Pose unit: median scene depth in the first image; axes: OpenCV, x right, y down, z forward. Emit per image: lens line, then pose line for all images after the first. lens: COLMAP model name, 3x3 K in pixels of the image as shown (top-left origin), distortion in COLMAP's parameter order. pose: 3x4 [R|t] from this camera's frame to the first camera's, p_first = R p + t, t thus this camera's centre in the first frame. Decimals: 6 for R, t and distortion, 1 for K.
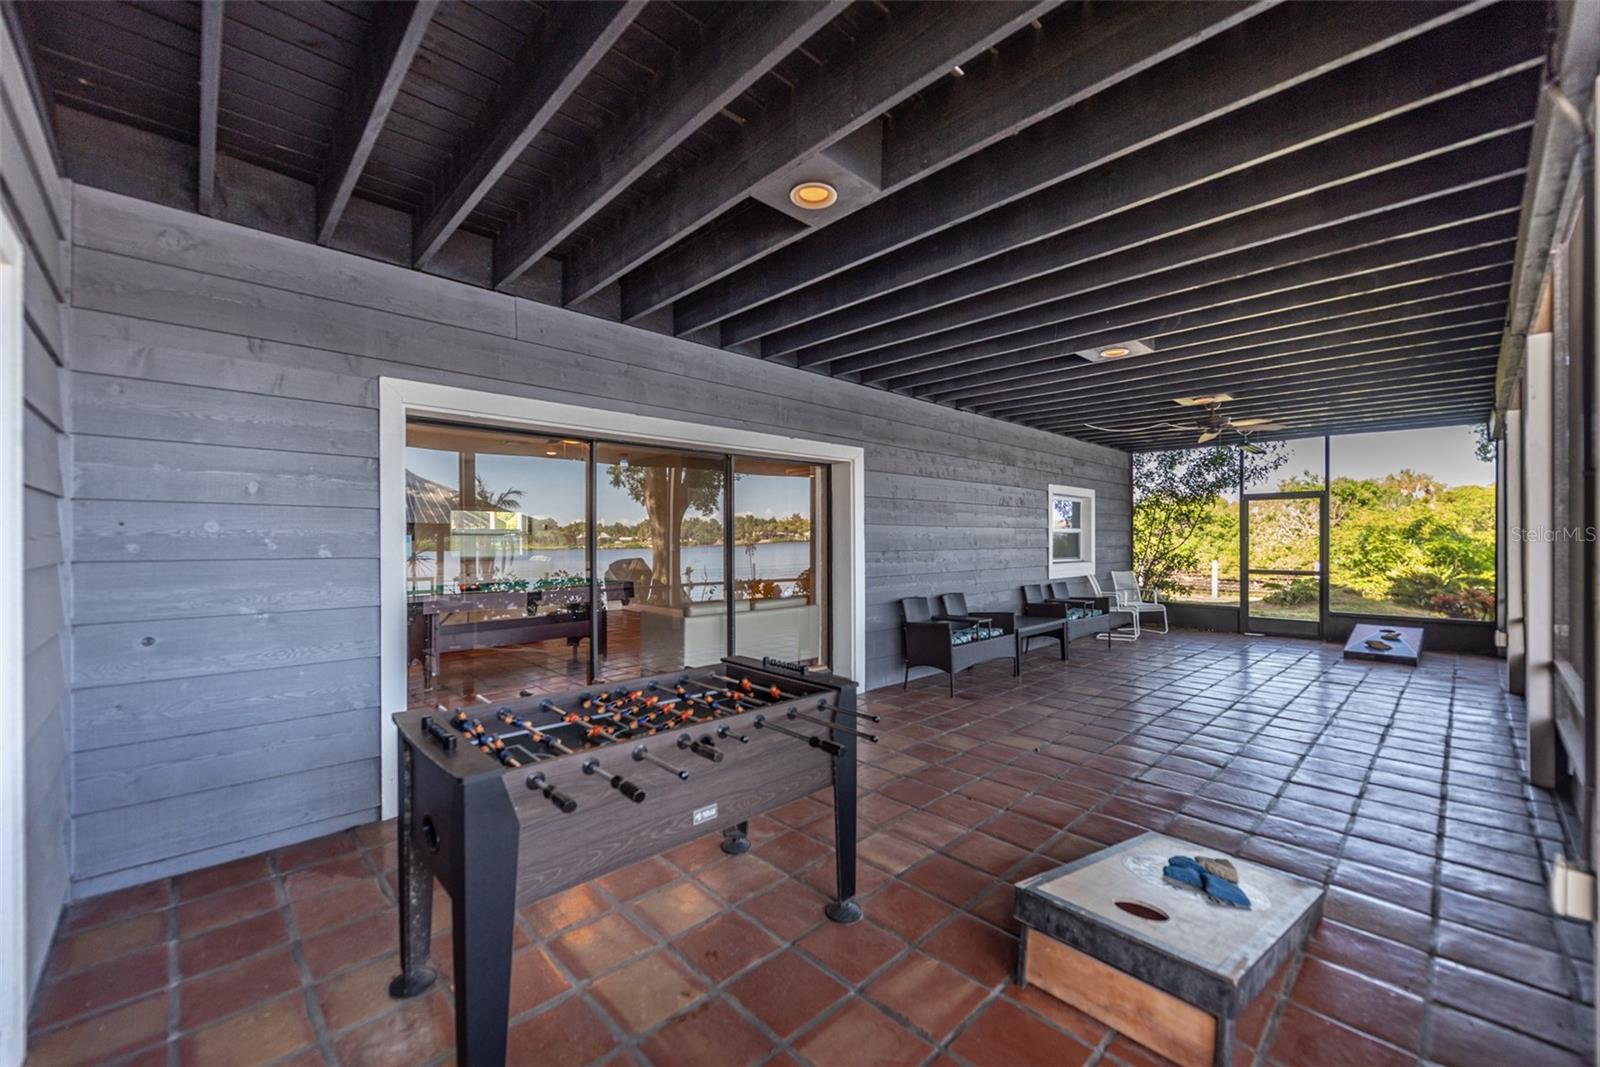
lens RADIAL K [[631.8, 0, 789.9], [0, 631.8, 541.2], [0, 0, 1]] dist [0.000131, -0.004157]
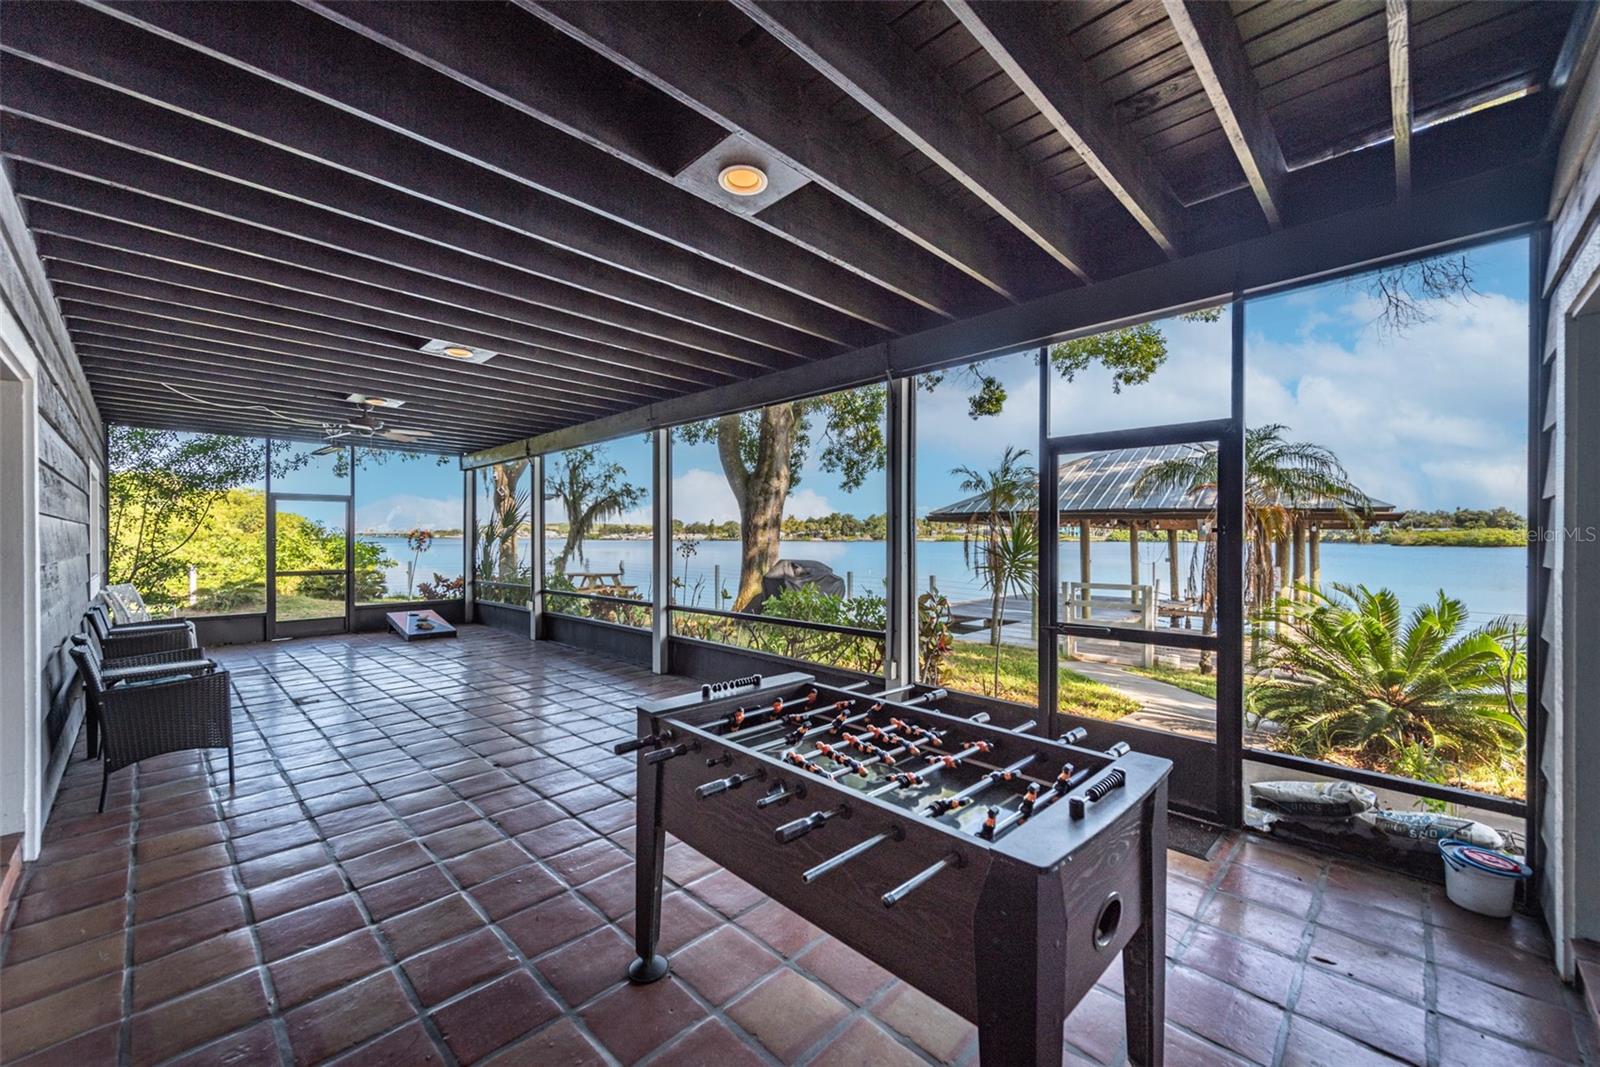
lens RADIAL K [[631.8, 0, 789.9], [0, 631.8, 541.2], [0, 0, 1]] dist [0.000131, -0.004157]
pose [[-0.036938, -0.001865, 0.999316, -0.719271], [-0.001206, 0.999998, 0.001822, -0.010991], [-0.999317, -0.001138, -0.036940, 0.768535]]
